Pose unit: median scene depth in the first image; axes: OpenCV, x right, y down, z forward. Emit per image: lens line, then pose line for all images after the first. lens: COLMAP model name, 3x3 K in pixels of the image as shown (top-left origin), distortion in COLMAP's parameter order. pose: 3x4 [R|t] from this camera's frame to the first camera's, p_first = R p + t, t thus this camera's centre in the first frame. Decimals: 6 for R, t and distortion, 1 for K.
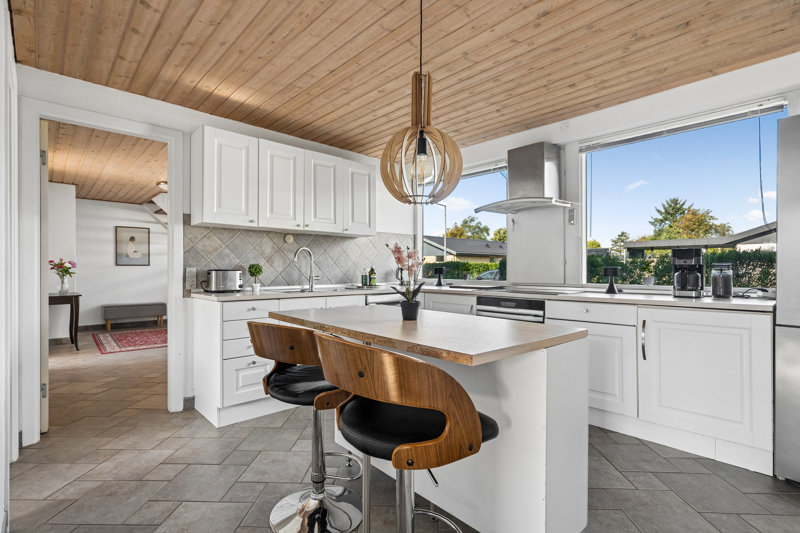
lens RADIAL K [[382.8, 0, 400.0], [0, 382.8, 266.5], [0, 0, 1]] dist [-0.001503, -0.000100]
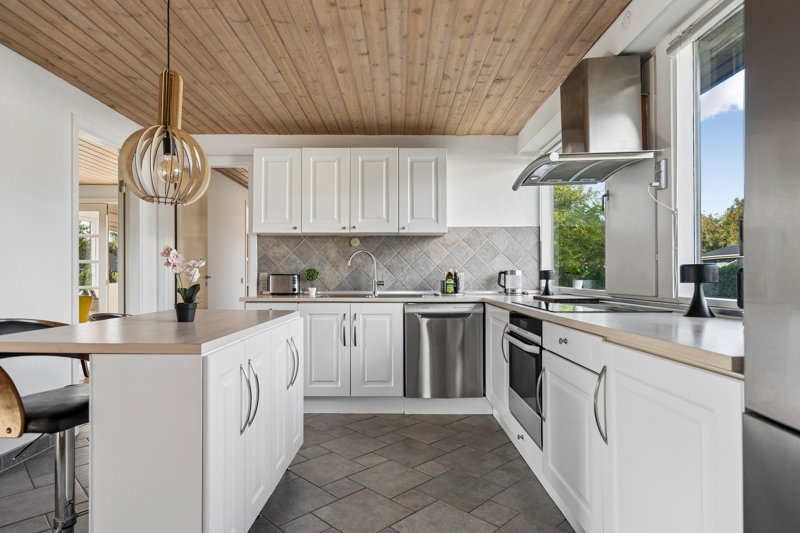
lens RADIAL K [[450.5, 0, 400.0], [0, 450.5, 266.5], [0, 0, 1]] dist [0.000878, -0.000117]
pose [[0.727177, -0.019433, -0.686174, 0.621693], [0.006837, 0.999755, -0.021069, 0.014527], [0.686416, 0.010629, 0.727132, 0.277831]]
